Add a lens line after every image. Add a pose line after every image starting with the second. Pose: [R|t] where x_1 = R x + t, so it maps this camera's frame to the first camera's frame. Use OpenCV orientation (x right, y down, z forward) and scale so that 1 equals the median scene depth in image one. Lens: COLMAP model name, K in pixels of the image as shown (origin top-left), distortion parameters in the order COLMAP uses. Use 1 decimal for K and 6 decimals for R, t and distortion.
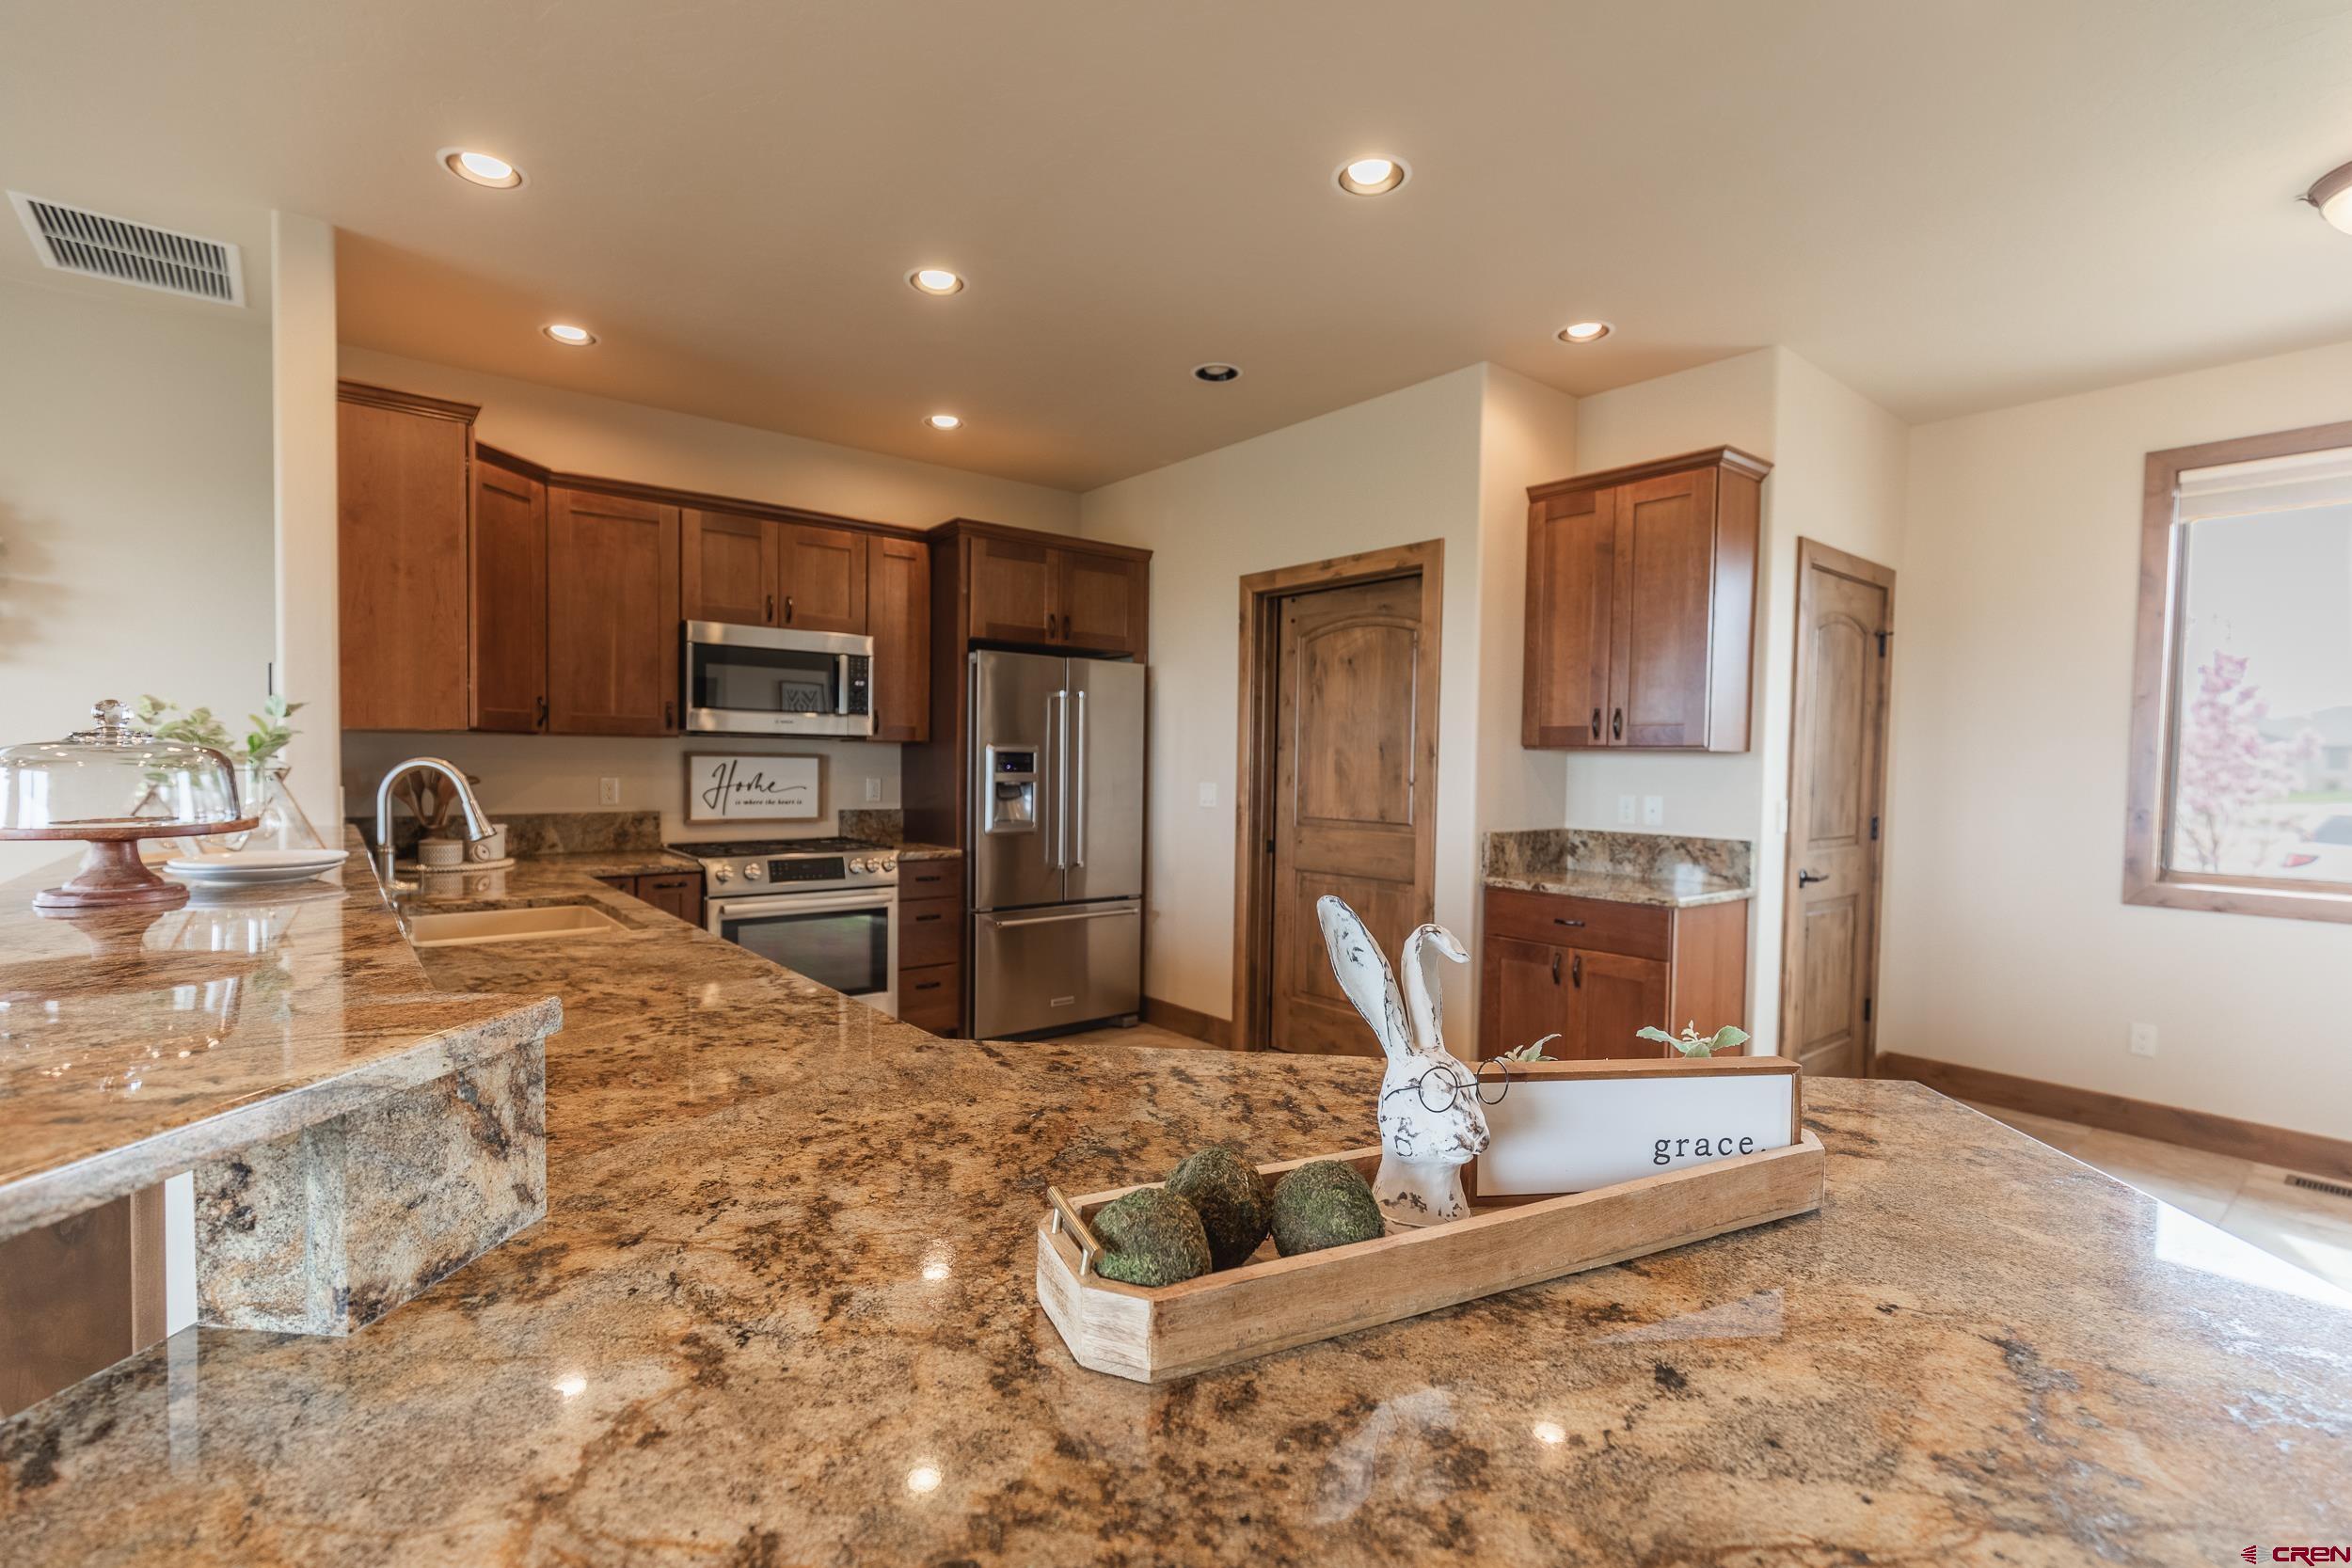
lens RADIAL K [[1057.6, 0, 1176.8], [0, 1057.6, 796.2], [0, 0, 1]] dist [-0.002188, -0.000246]
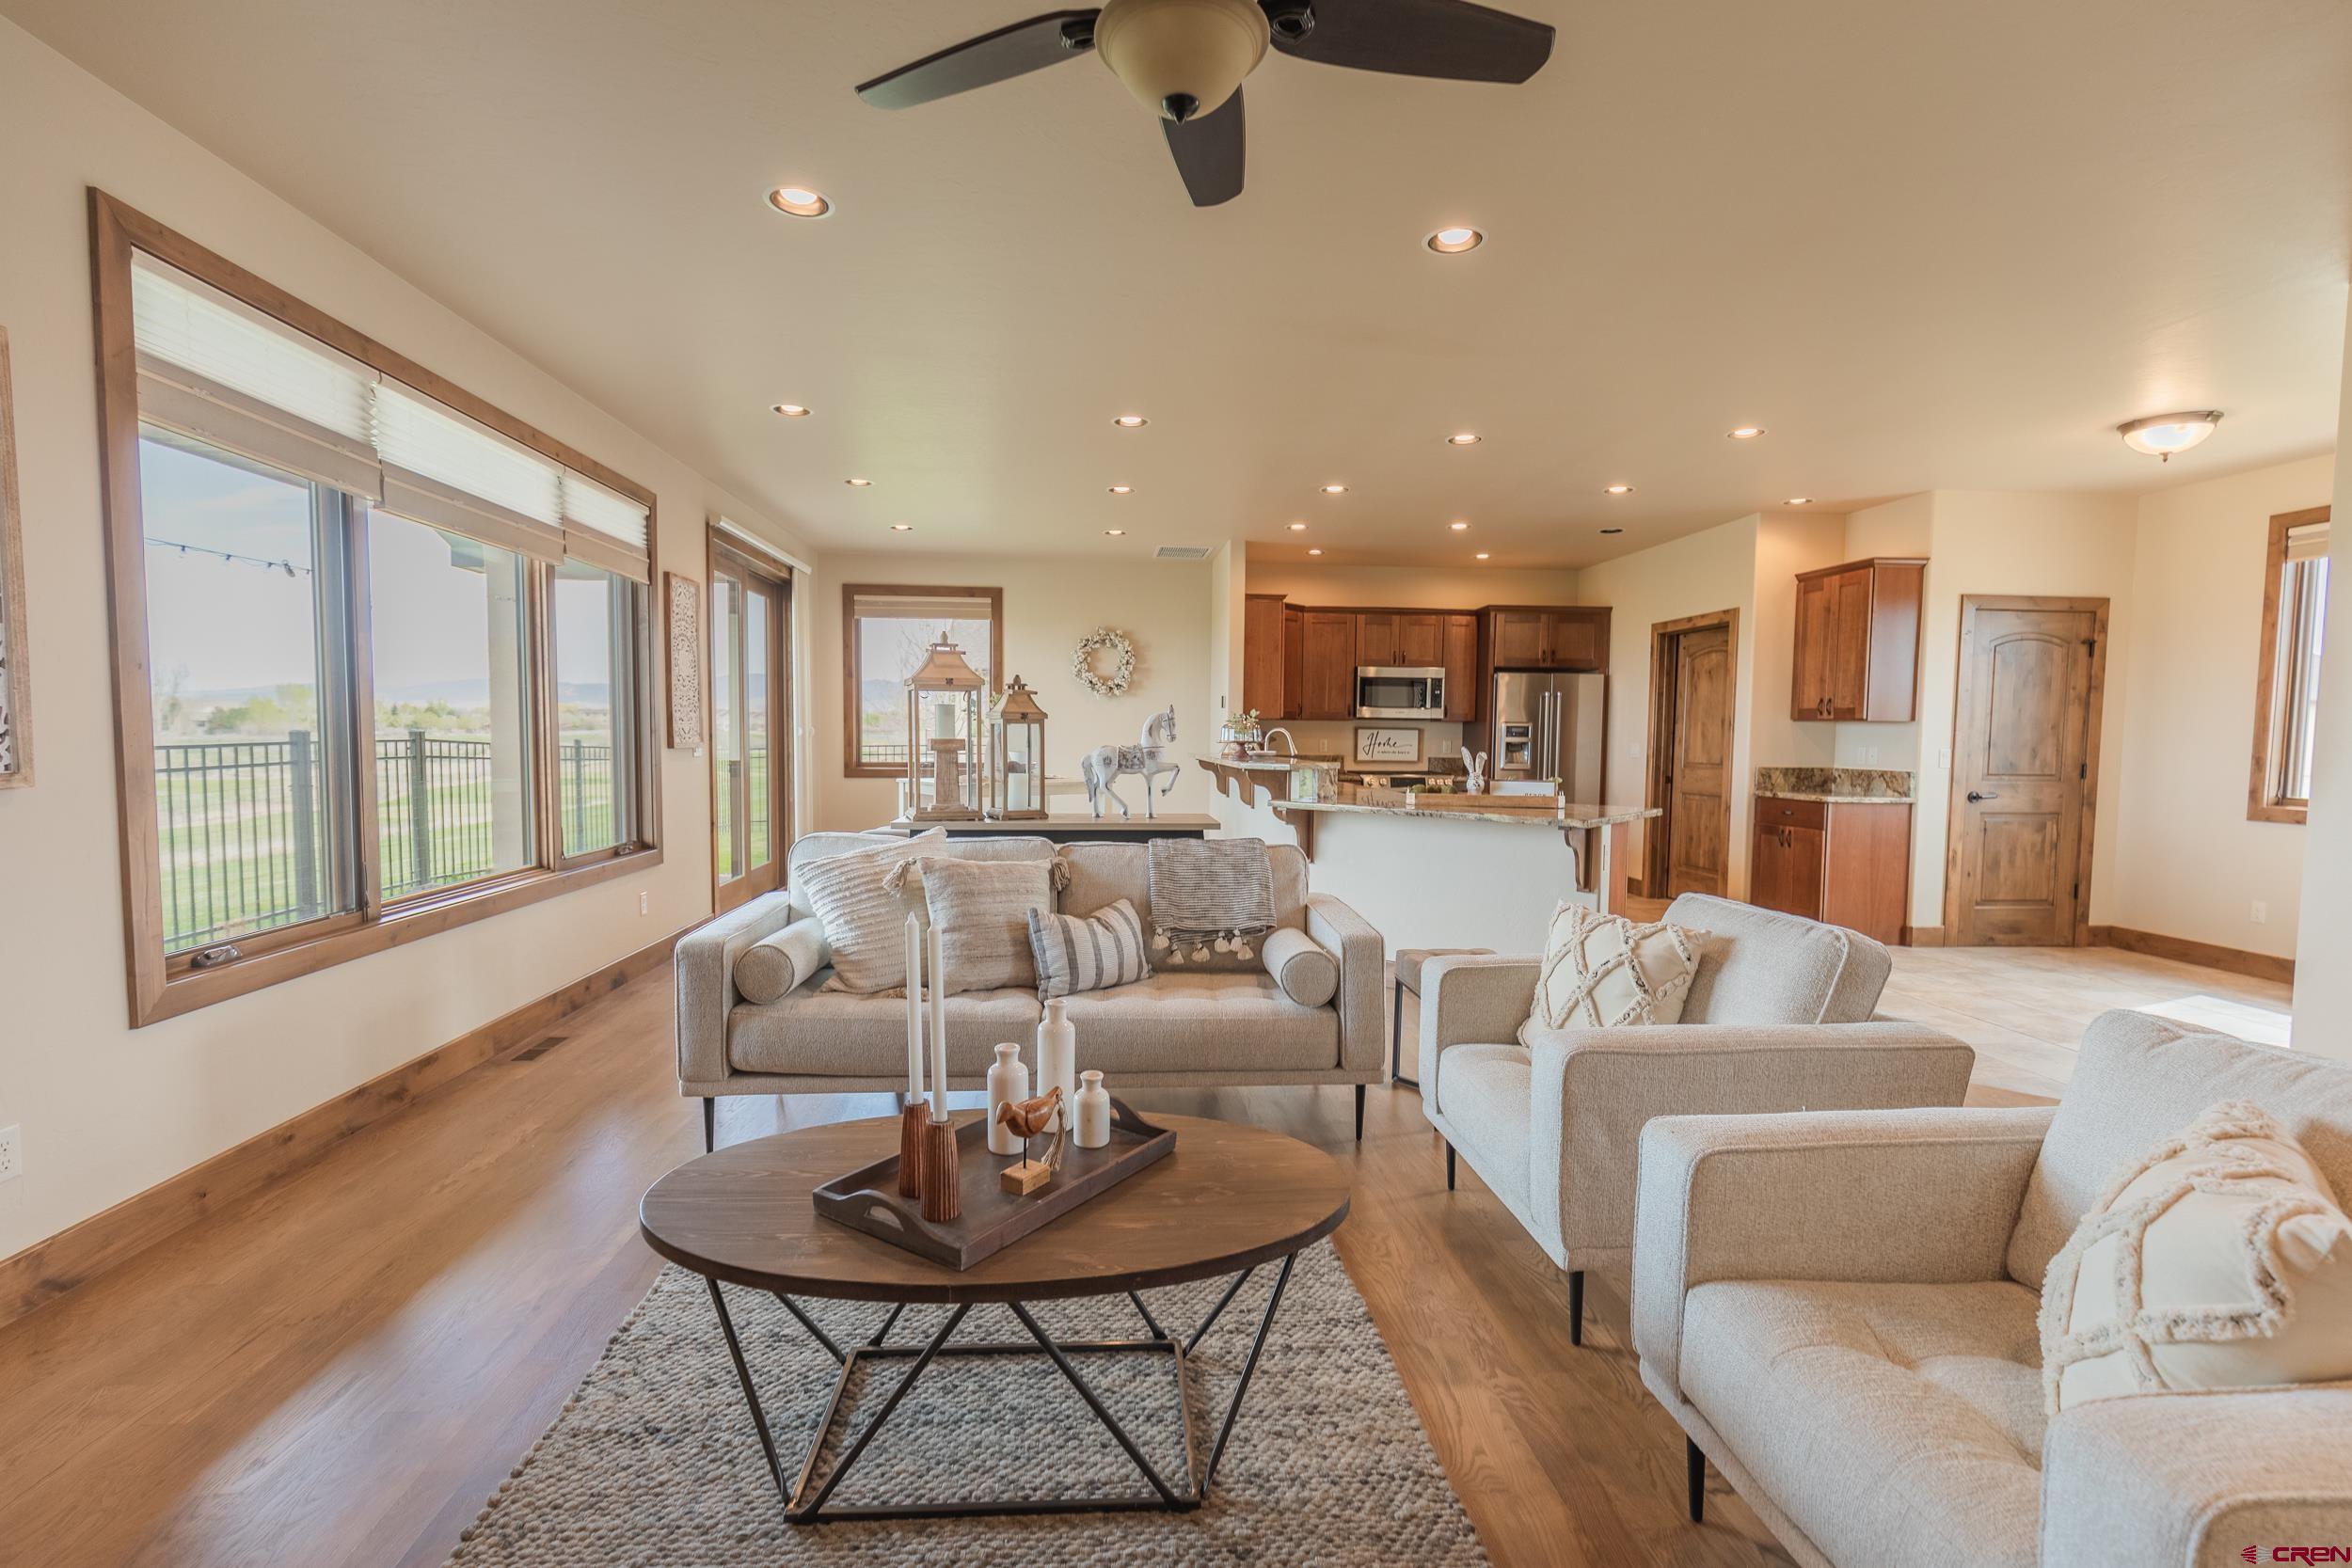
lens RADIAL K [[1061.0, 0, 1174.9], [0, 1061.0, 794.2], [0, 0, 1]] dist [0.006905, -0.000277]
pose [[0.826858, 0.027289, -0.561749, 0.458455], [-0.019153, 0.999609, 0.020368, 0.058956], [0.562085, -0.006082, 0.827057, -1.017735]]
